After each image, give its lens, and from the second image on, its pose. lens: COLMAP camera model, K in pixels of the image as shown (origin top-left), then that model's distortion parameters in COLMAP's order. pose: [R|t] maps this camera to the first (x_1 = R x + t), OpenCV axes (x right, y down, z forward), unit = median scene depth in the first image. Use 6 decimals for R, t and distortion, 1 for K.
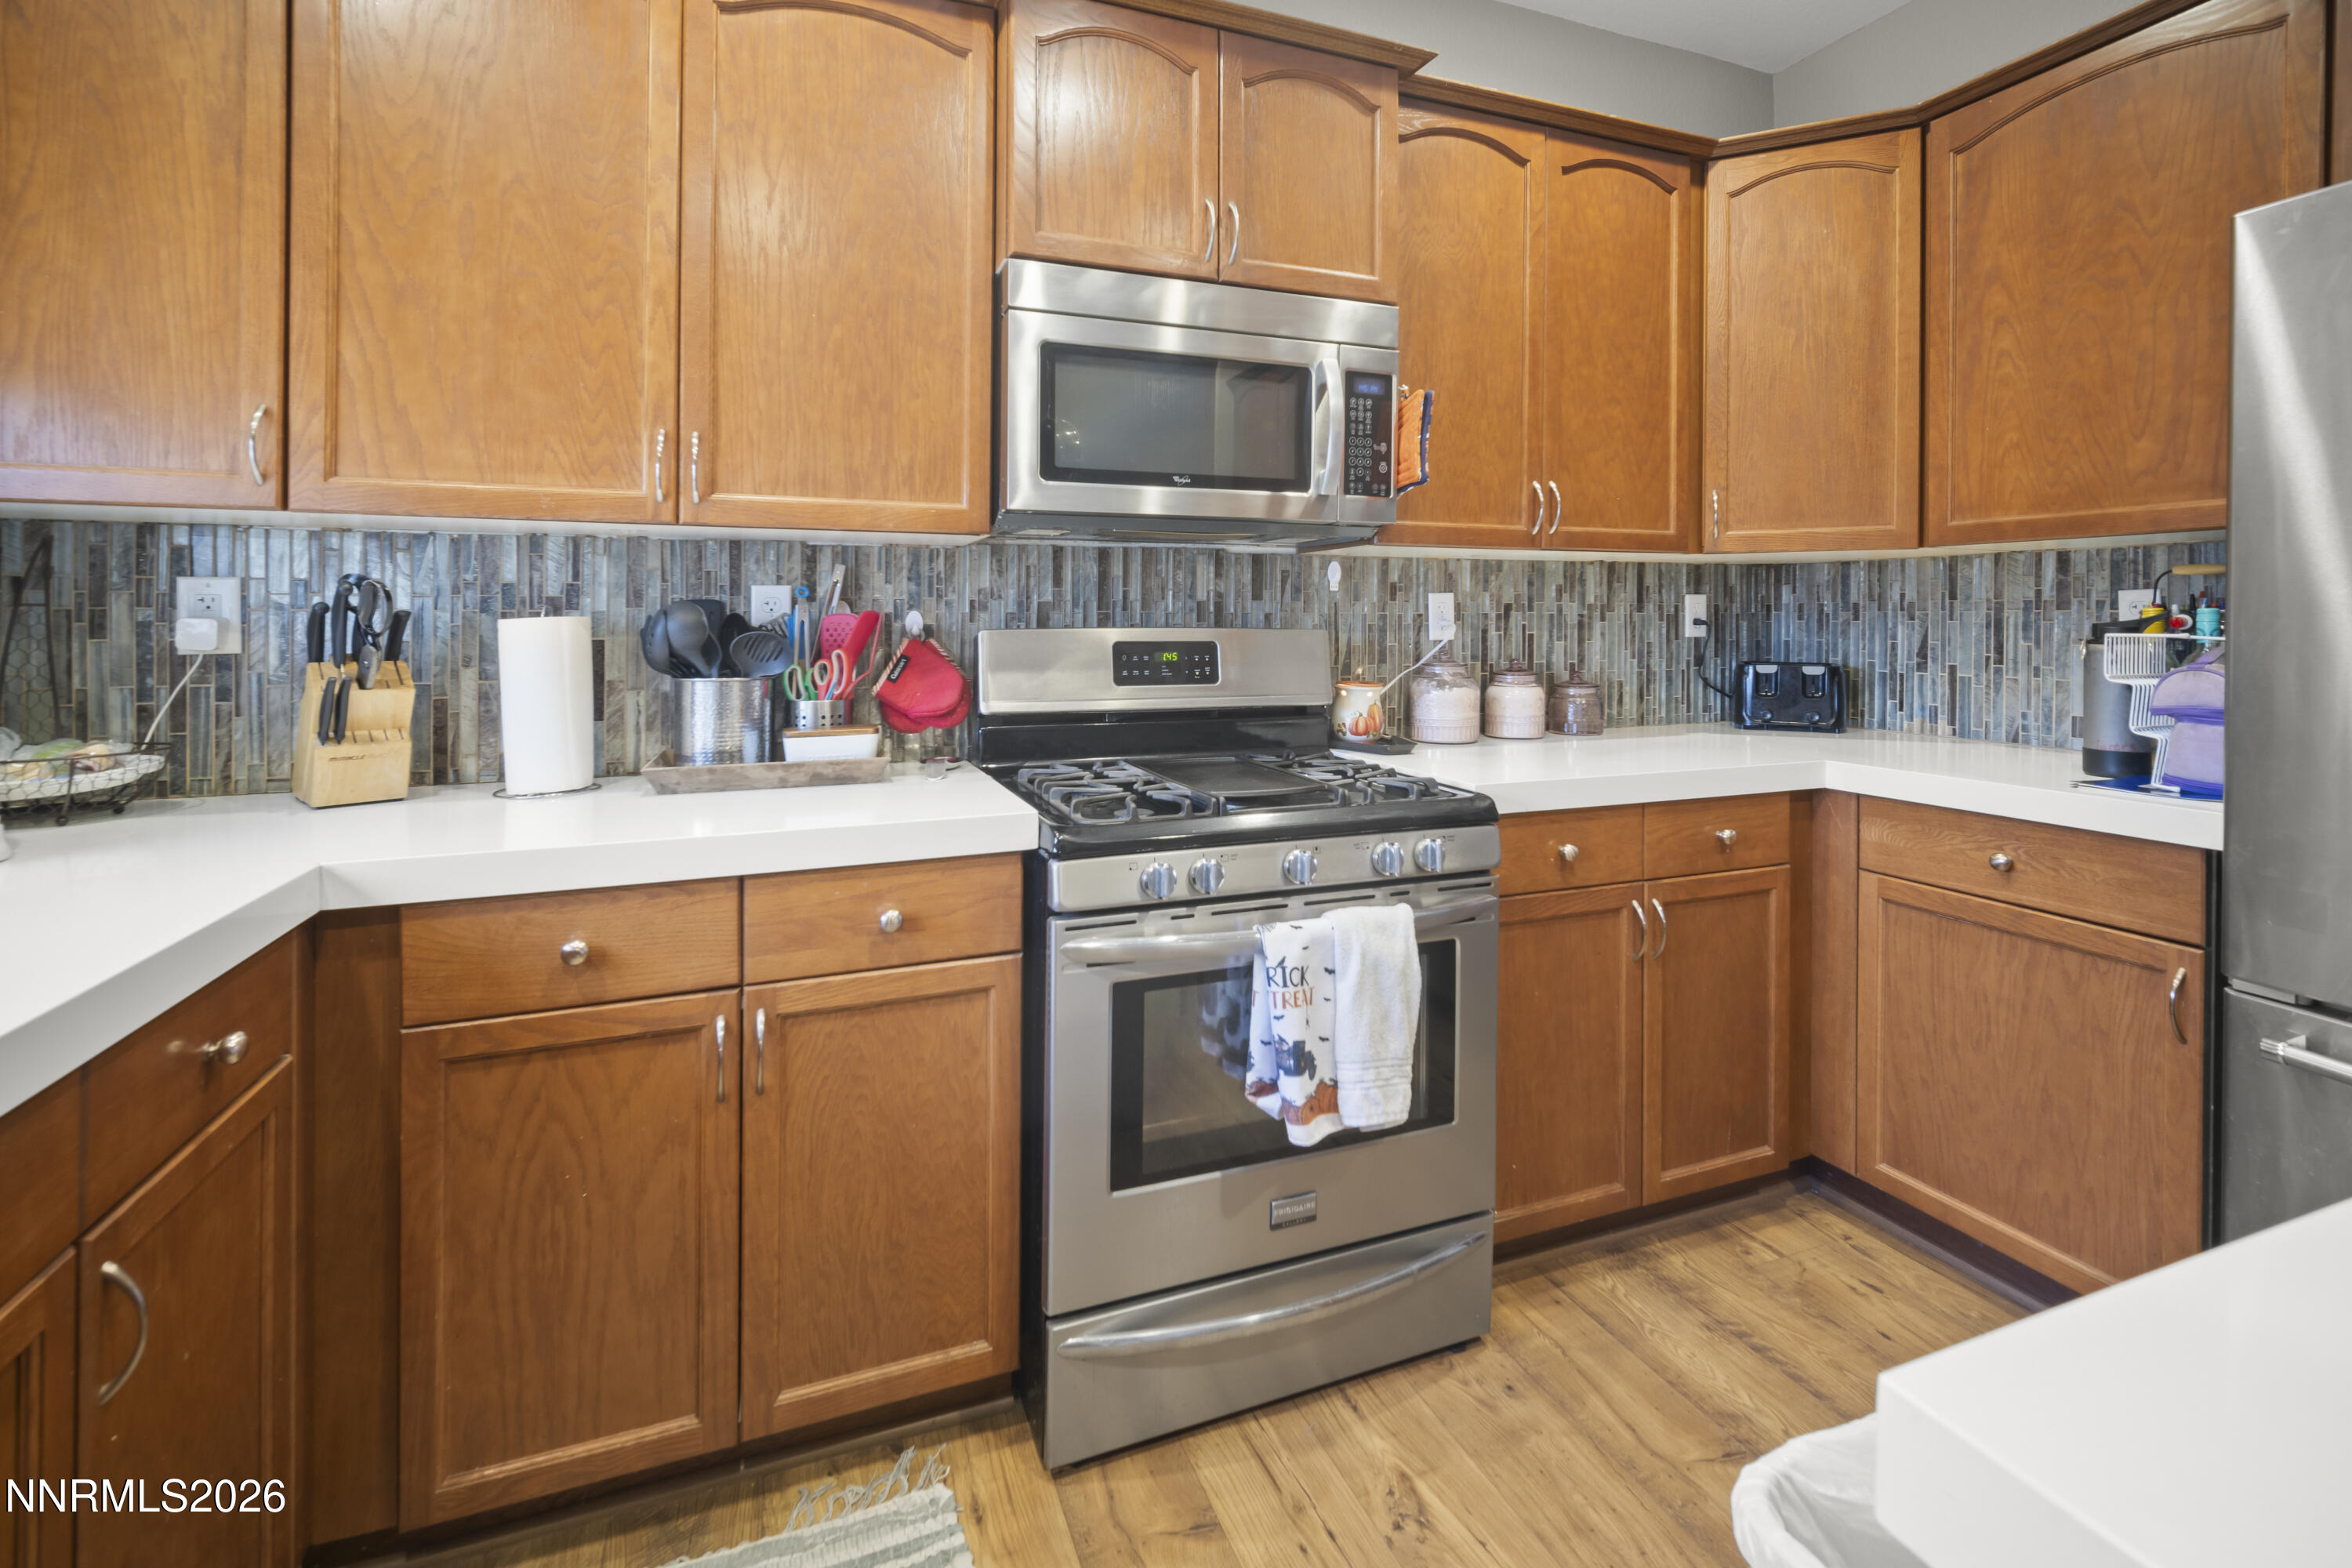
lens RADIAL K [[1019.1, 0, 1184.4], [0, 1019.1, 610.7], [0, 0, 1]] dist [0.001734, 0.000222]
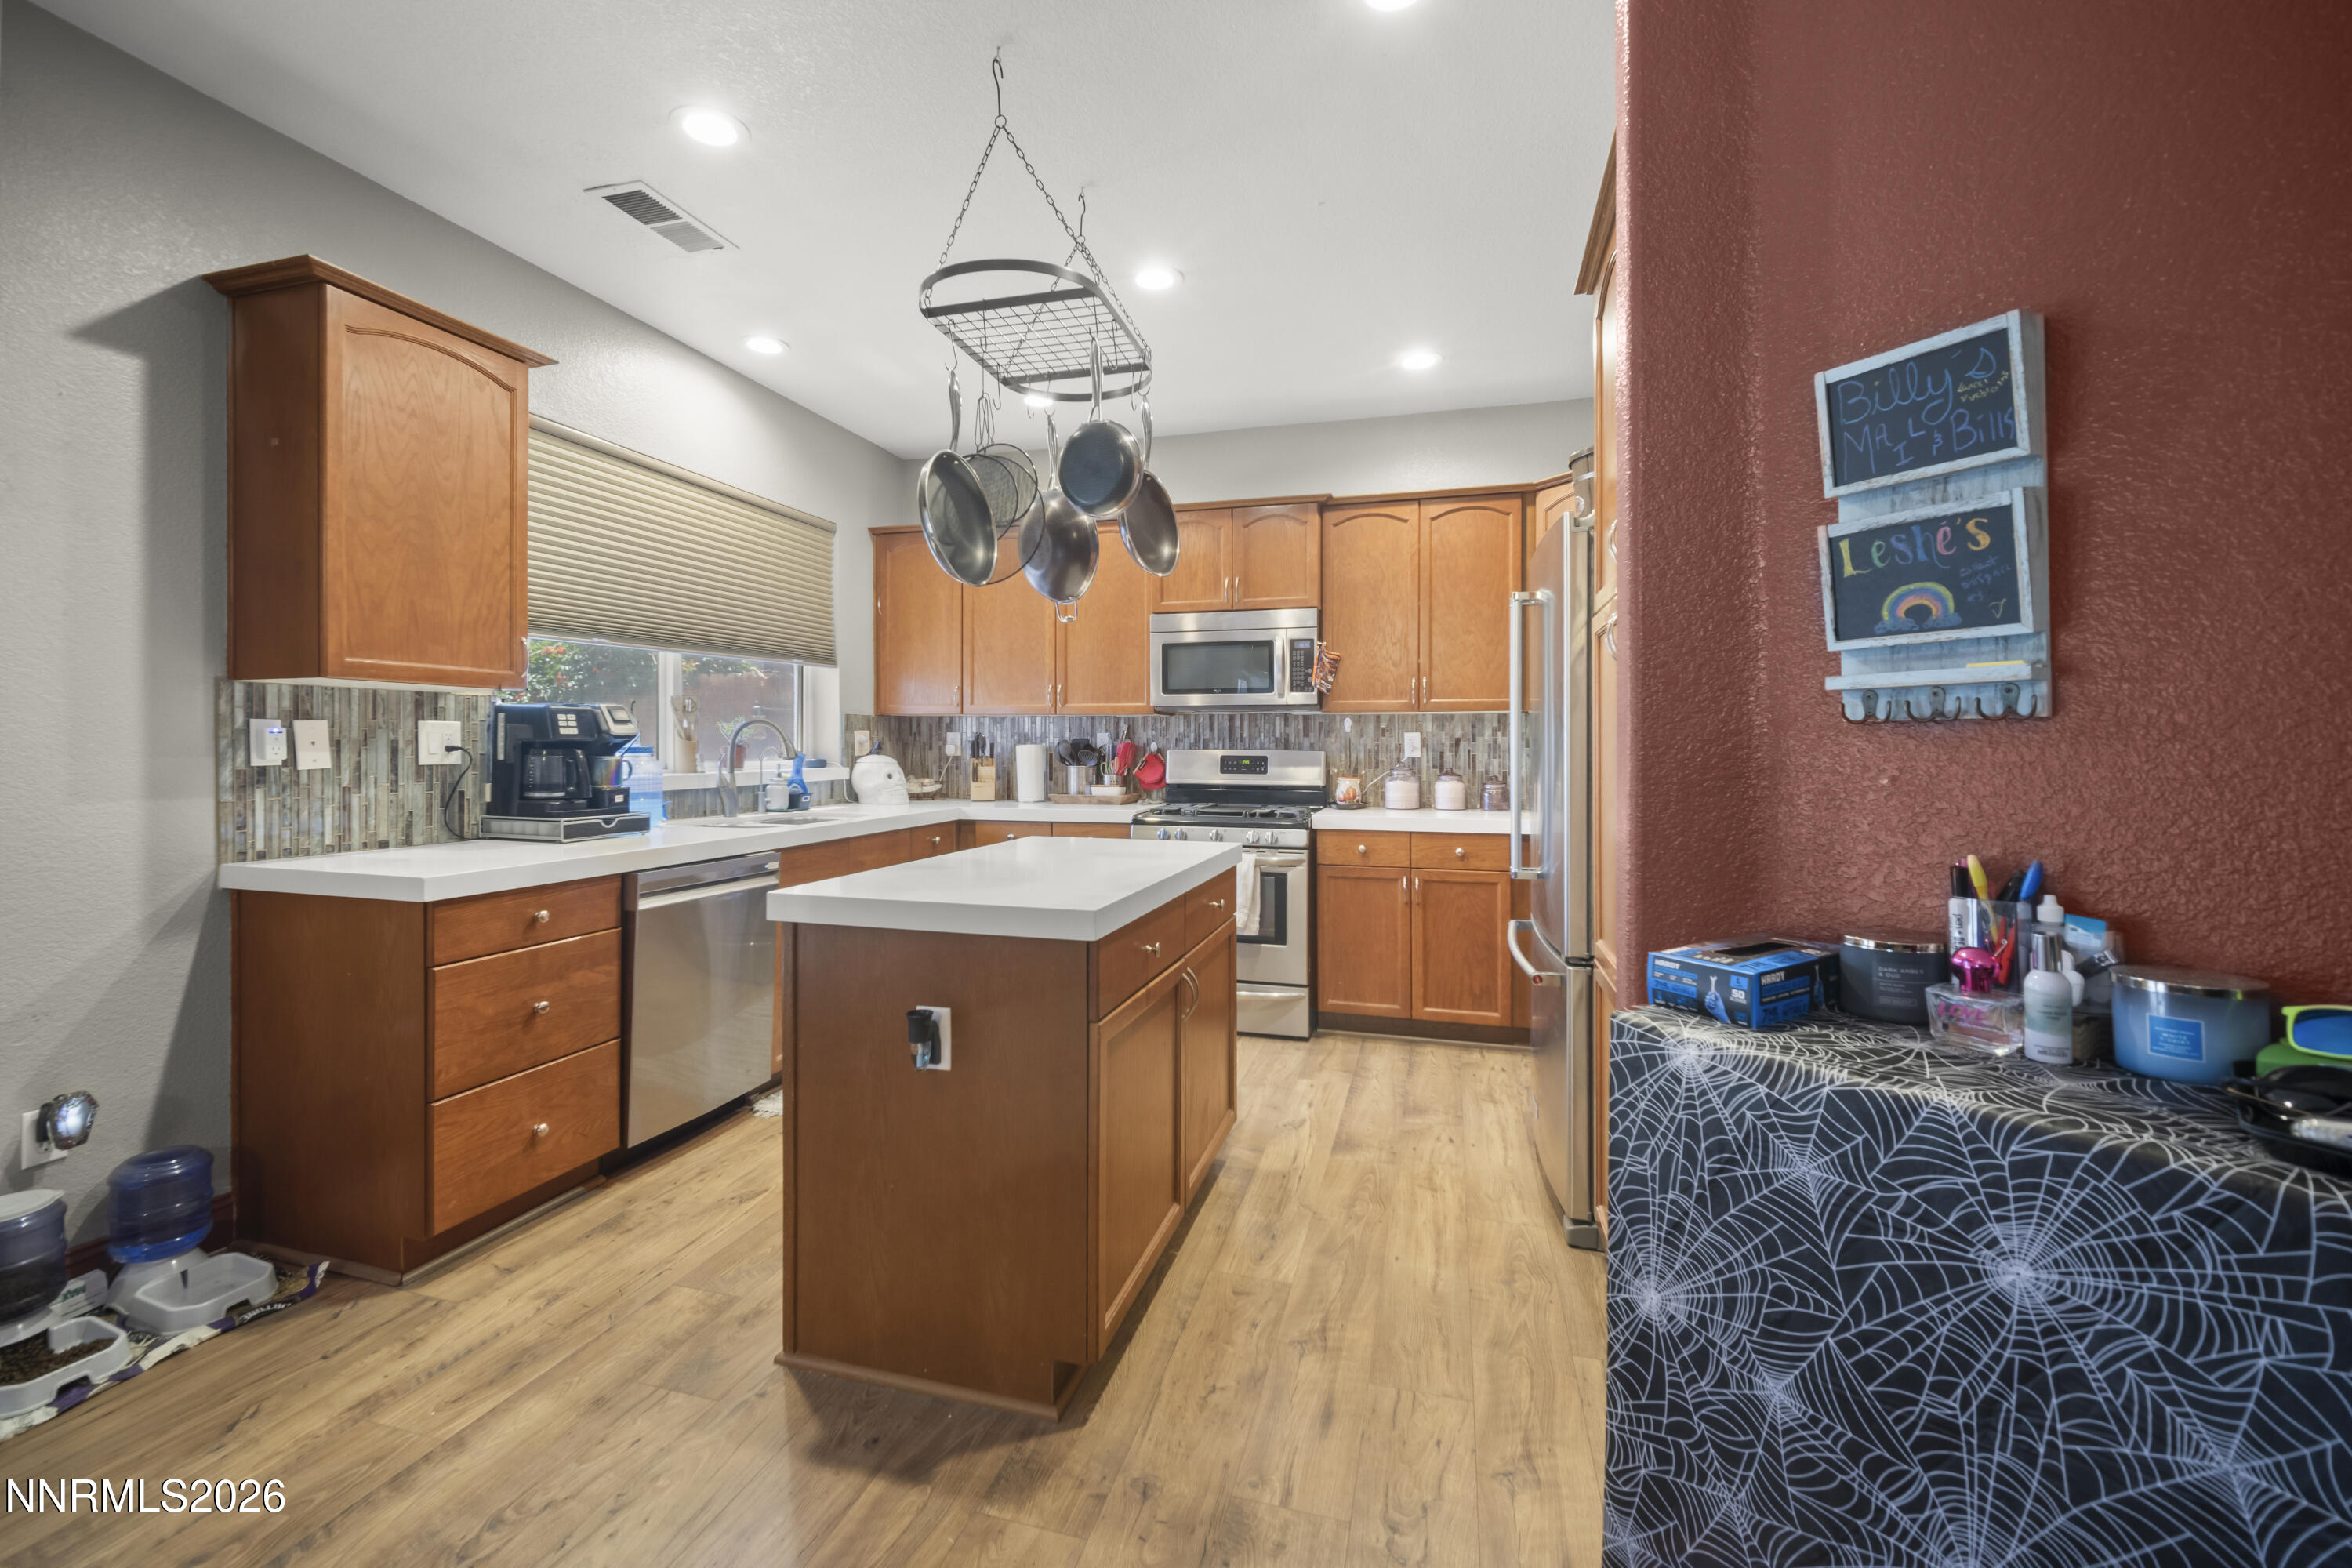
lens RADIAL K [[1021.3, 0, 1146.0], [0, 1021.3, 708.4], [0, 0, 1]] dist [-0.000099, 0.000887]
pose [[0.792353, -0.019428, -0.609754, 1.321592], [0.002897, 0.999601, -0.028084, -0.013108], [0.610056, 0.020486, 0.792093, -1.052018]]
